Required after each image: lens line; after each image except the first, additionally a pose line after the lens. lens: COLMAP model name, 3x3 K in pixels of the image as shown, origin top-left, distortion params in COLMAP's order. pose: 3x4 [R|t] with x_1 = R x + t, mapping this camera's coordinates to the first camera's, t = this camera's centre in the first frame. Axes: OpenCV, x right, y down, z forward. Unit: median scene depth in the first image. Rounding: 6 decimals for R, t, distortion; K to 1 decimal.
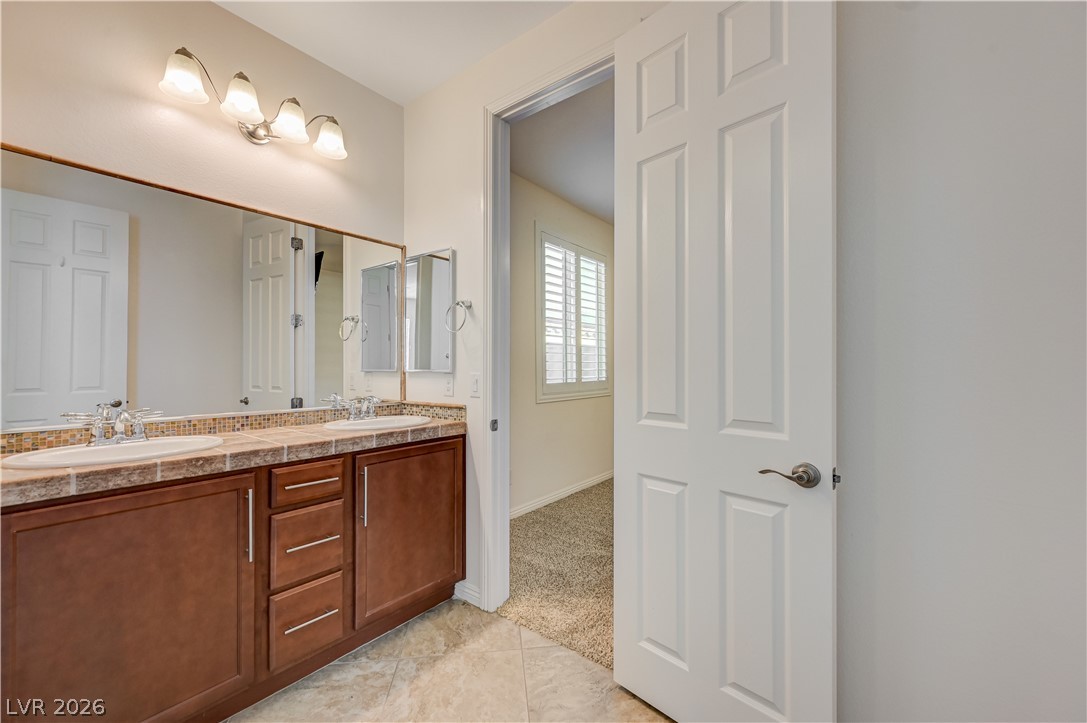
lens RADIAL K [[428.6, 0, 547.2], [0, 428.6, 368.2], [0, 0, 1]] dist [-0.001091, 0.000627]
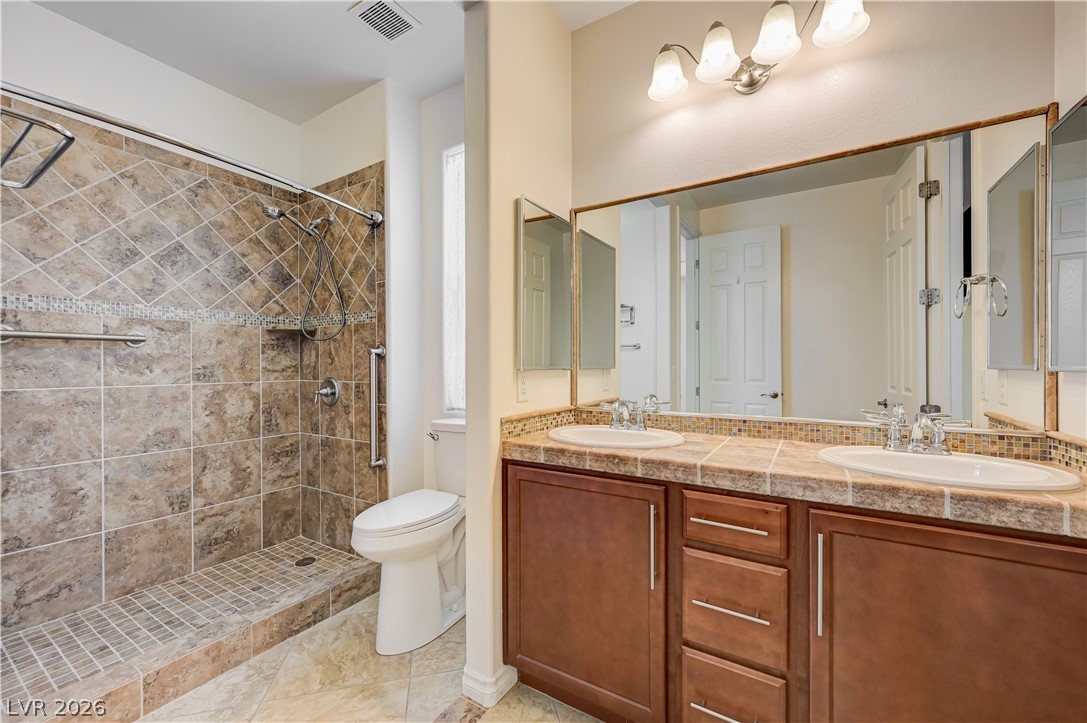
lens RADIAL K [[428.6, 0, 547.2], [0, 428.6, 368.2], [0, 0, 1]] dist [-0.001091, 0.000627]
pose [[0.107929, 0.006252, -0.994139, 0.113825], [0.002092, 0.999977, 0.006516, 0.002259], [0.994156, -0.002783, 0.107914, 0.583602]]
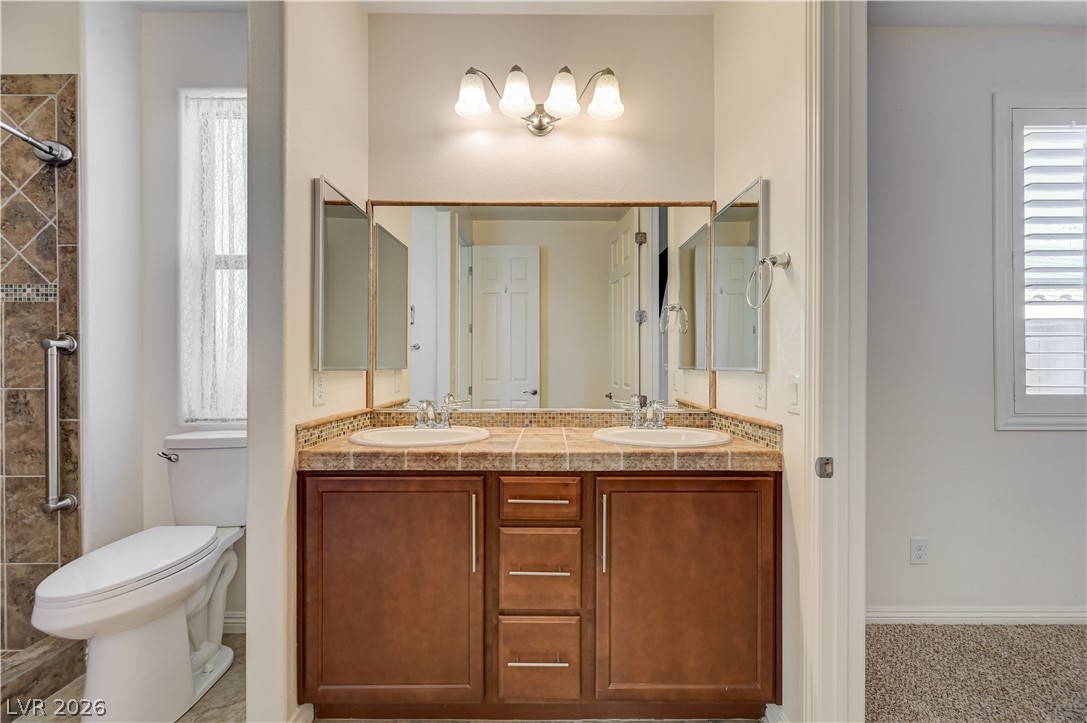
lens RADIAL K [[428.6, 0, 547.2], [0, 428.6, 368.2], [0, 0, 1]] dist [-0.001091, 0.000627]
pose [[0.613570, 0.005467, -0.789621, 0.115958], [-0.002046, 0.999984, 0.005333, 0.002547], [0.789637, -0.001656, 0.613572, 0.463495]]
